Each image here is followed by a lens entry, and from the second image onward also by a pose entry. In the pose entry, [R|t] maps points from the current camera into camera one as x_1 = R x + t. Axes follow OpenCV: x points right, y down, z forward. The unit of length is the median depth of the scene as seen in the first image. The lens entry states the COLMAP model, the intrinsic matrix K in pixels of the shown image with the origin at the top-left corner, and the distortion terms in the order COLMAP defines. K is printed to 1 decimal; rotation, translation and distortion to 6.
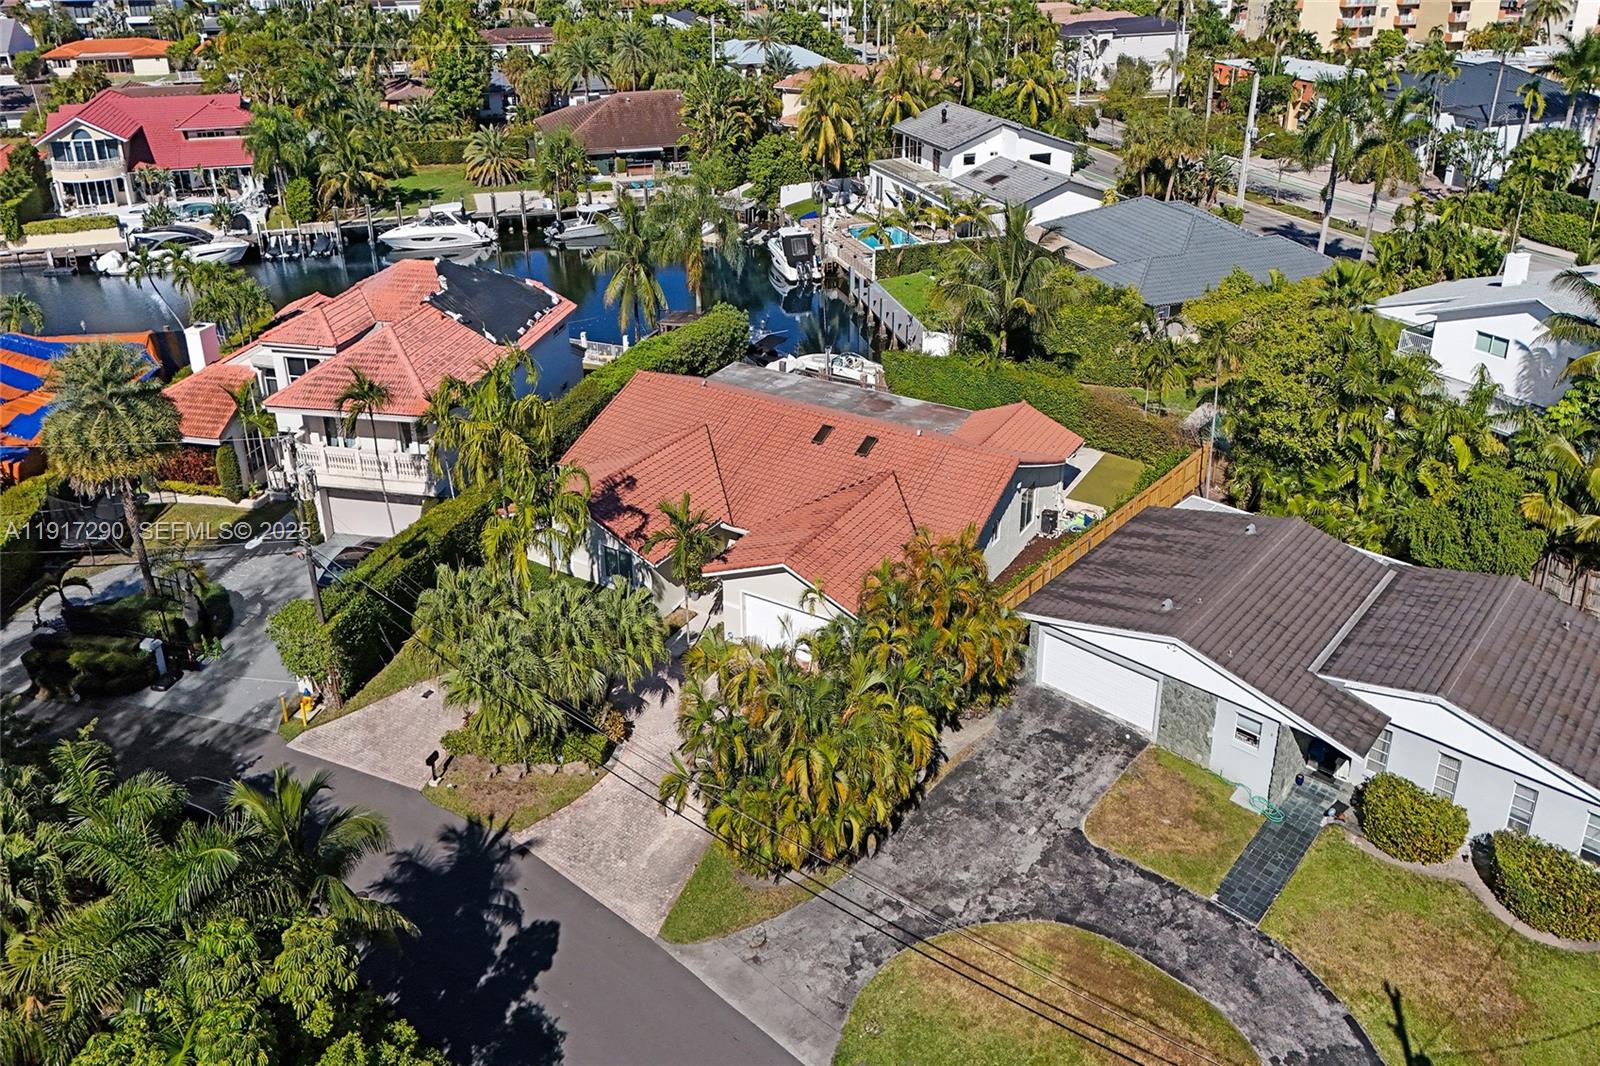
lens RADIAL K [[1130.8, 0, 806.2], [0, 1130.8, 517.2], [0, 0, 1]] dist [0.063301, -0.036944]
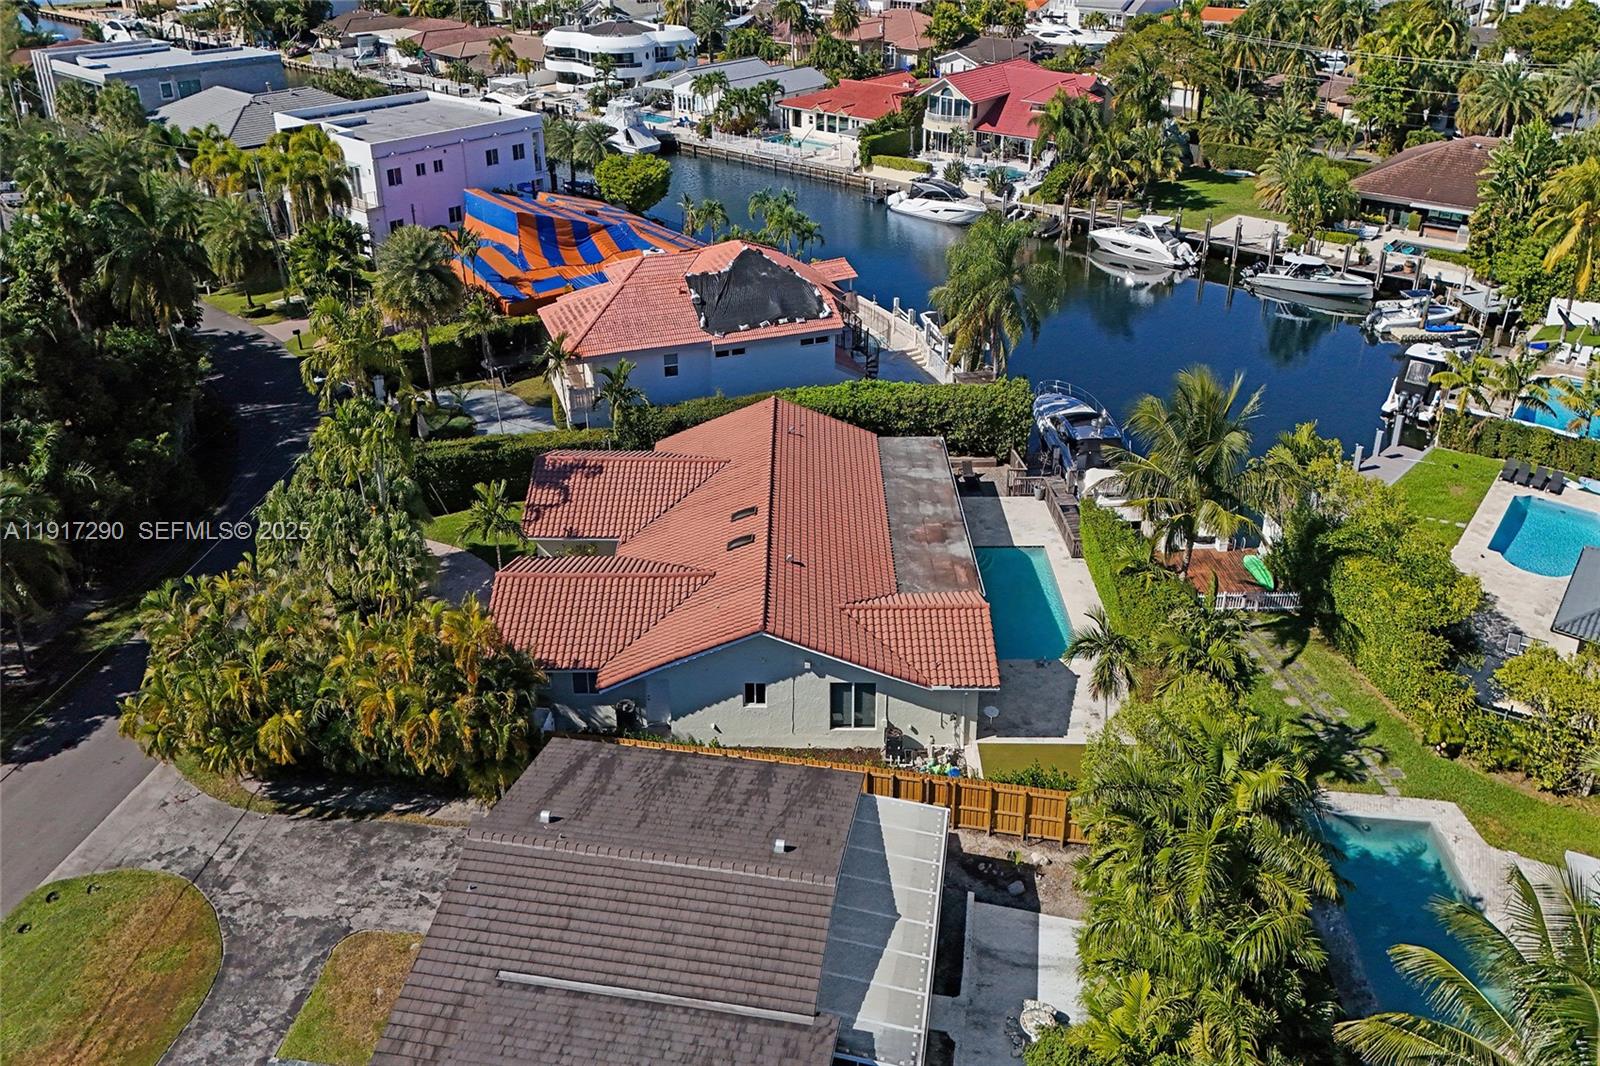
lens RADIAL K [[1130.8, 0, 805.8], [0, 1130.8, 535.1], [0, 0, 1]] dist [0.063301, -0.036944]
pose [[0.548403, 0.434027, -0.714755, 0.321373], [-0.408440, 0.884884, 0.223956, -0.130822], [0.729678, 0.169116, 0.662547, 0.193414]]
